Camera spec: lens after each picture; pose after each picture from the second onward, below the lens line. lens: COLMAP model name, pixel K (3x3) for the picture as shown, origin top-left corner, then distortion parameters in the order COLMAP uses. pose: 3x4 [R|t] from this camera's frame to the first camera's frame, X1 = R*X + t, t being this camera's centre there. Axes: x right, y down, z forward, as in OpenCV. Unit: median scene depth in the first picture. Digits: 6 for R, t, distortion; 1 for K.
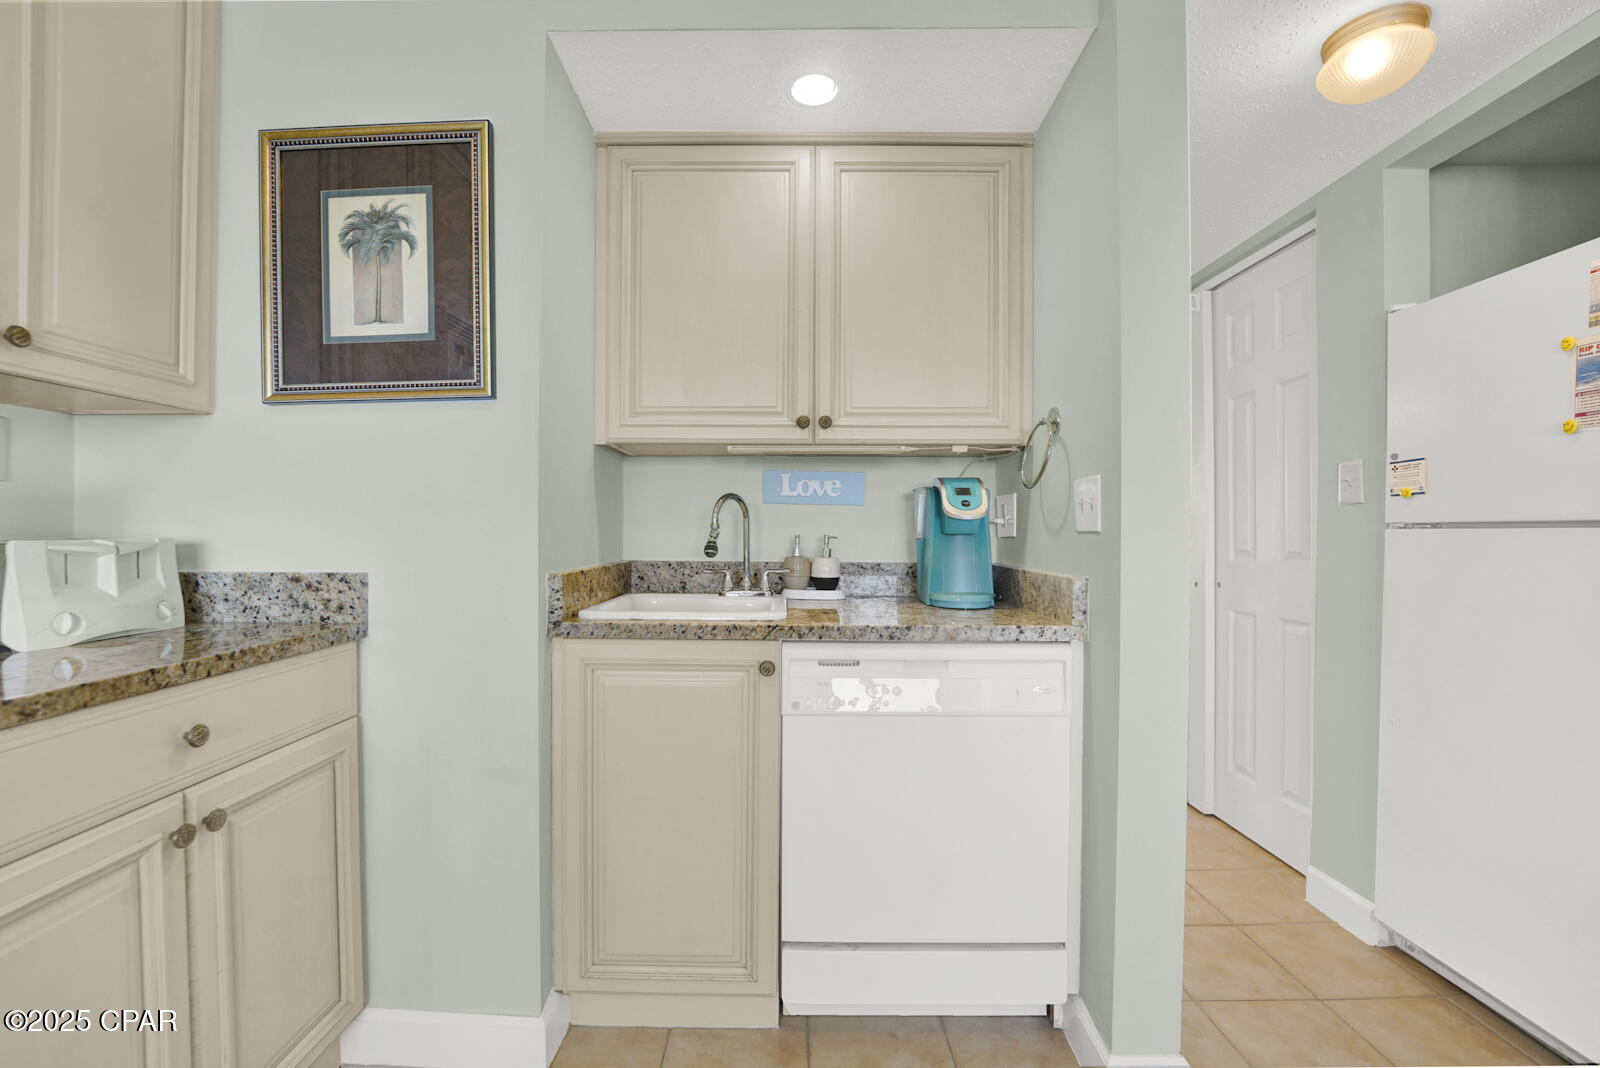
lens RADIAL K [[655.9, 0, 784.0], [0, 655.9, 535.4], [0, 0, 1]] dist [-0.025412, 0.000825]
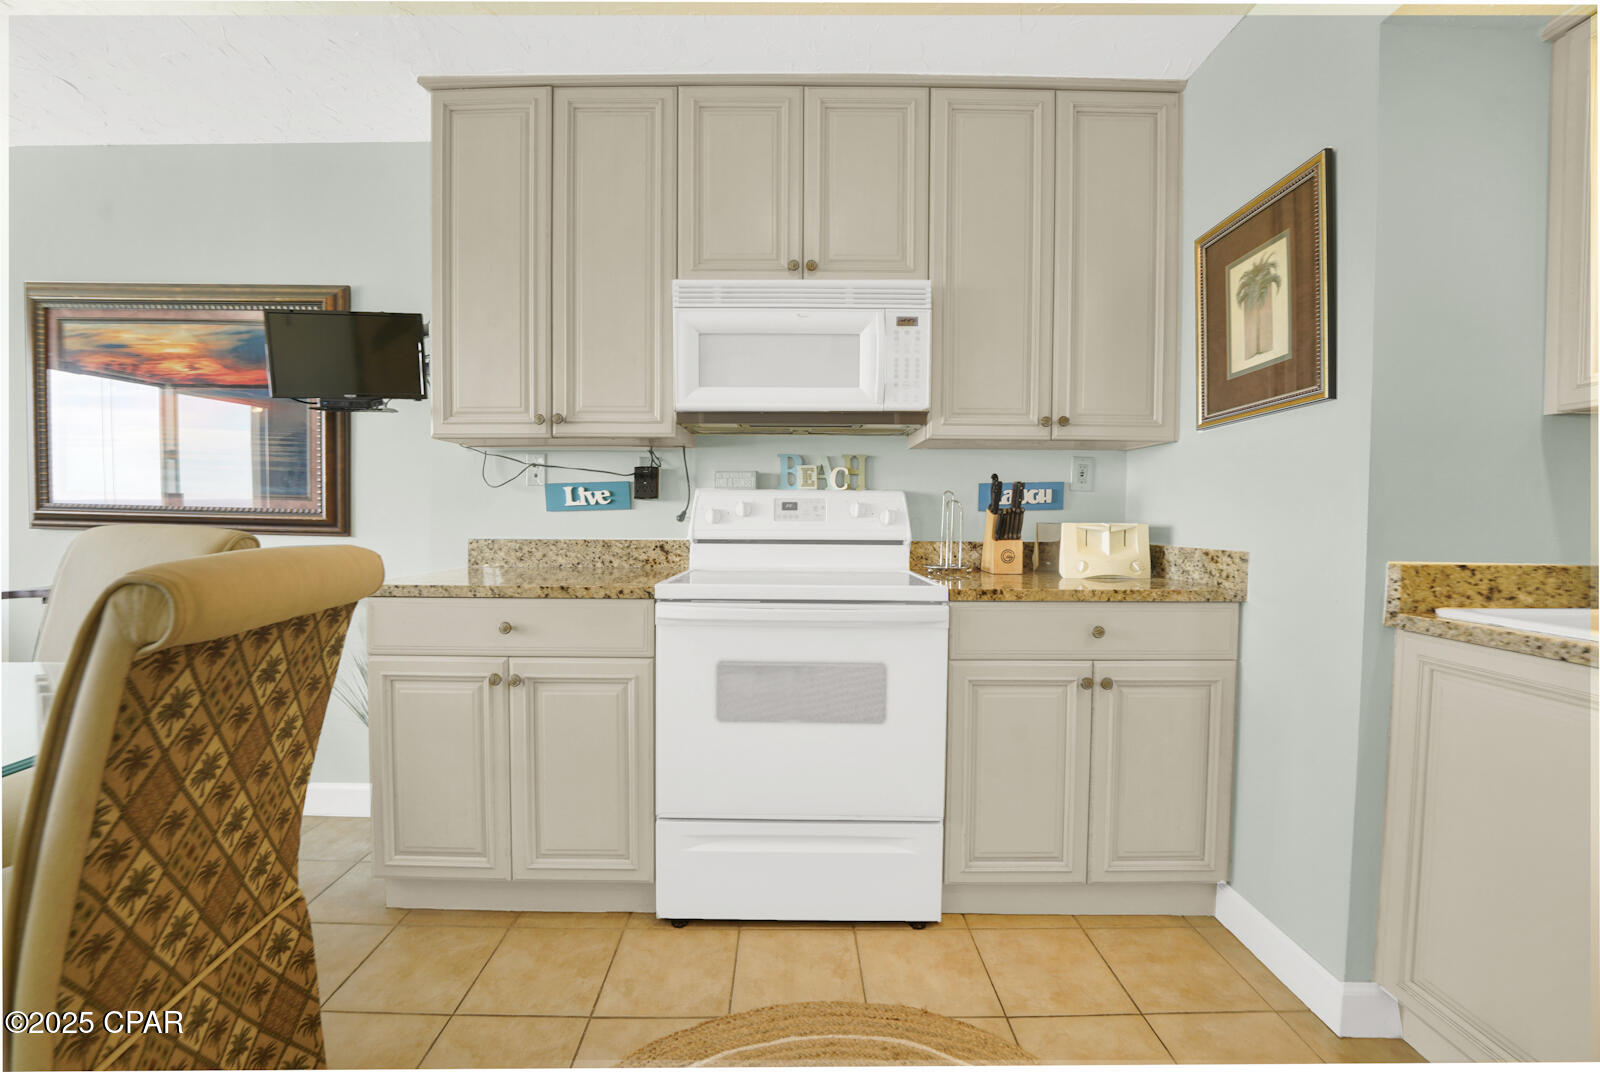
lens RADIAL K [[648.7, 0, 786.9], [0, 648.7, 534.7], [0, 0, 1]] dist [-0.027778, 0.000239]
pose [[0.011404, 0.027611, -0.999554, 0.616724], [-0.015991, 0.999496, 0.027427, 0.003643], [0.999807, 0.015671, 0.011840, 0.073069]]
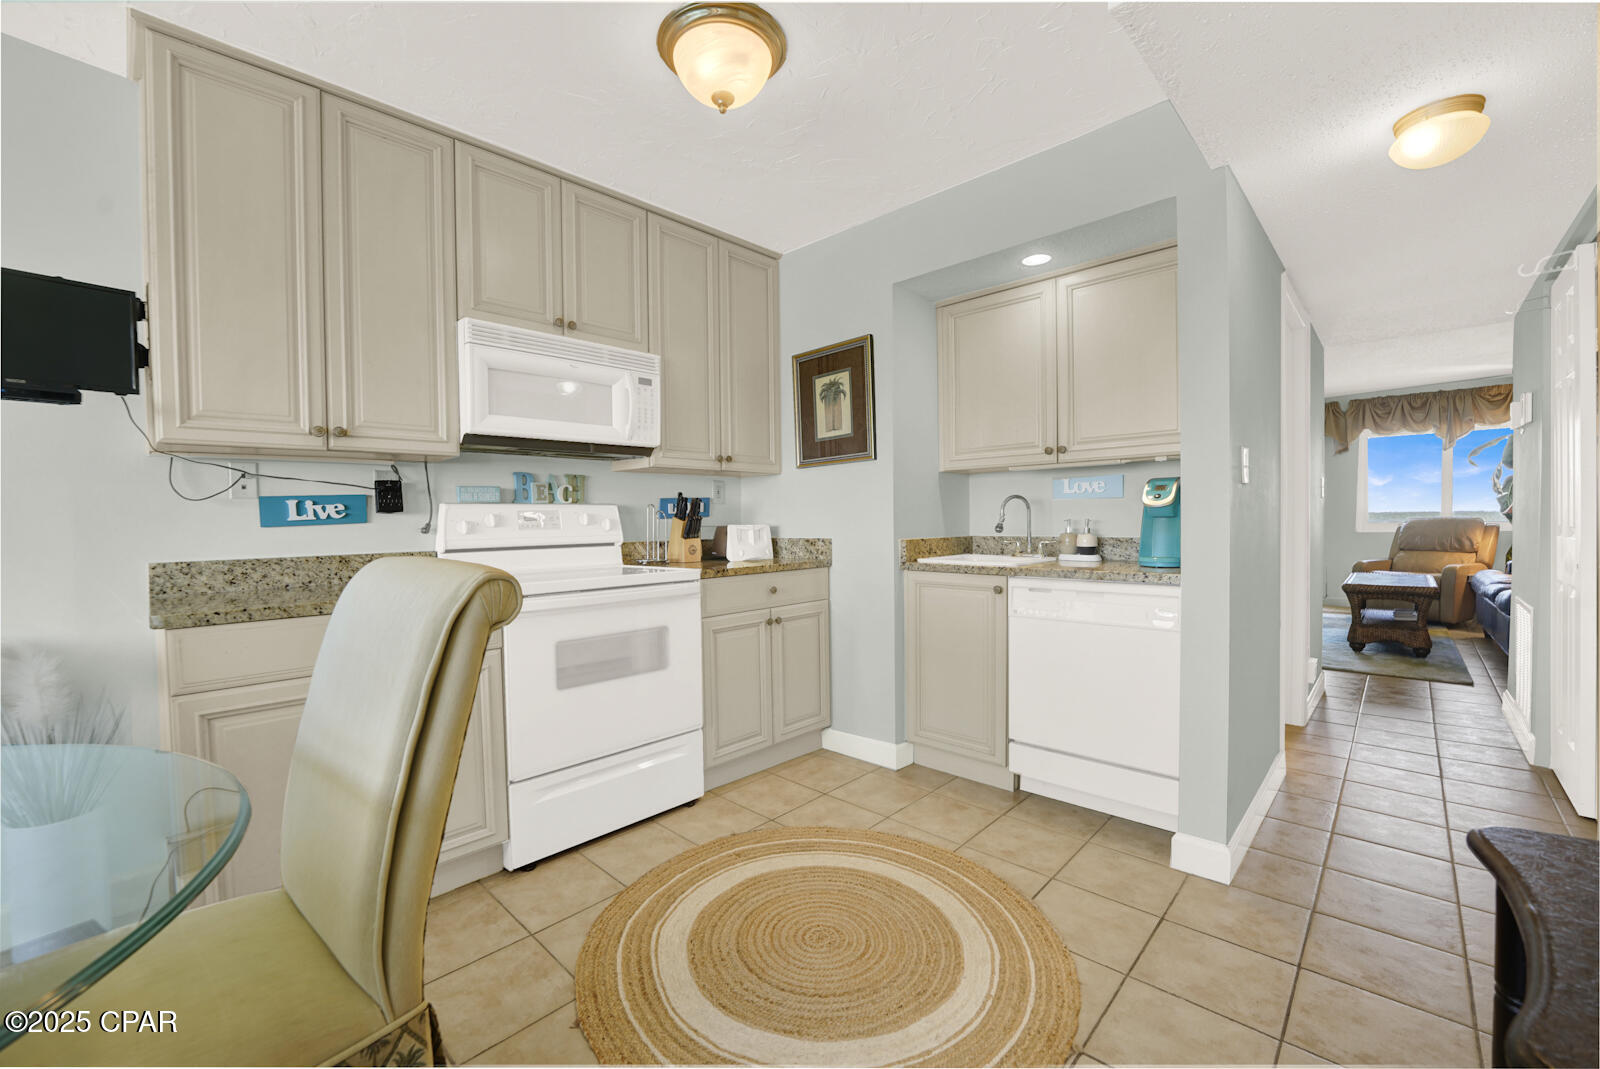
lens RADIAL K [[650.0, 0, 778.5], [0, 650.0, 539.0], [0, 0, 1]] dist [-0.025762, 0.000735]
pose [[0.718972, 0.005766, -0.695015, 0.849455], [0.011610, 0.999726, 0.020305, 0.010419], [0.694942, -0.022668, 0.718709, -0.815811]]
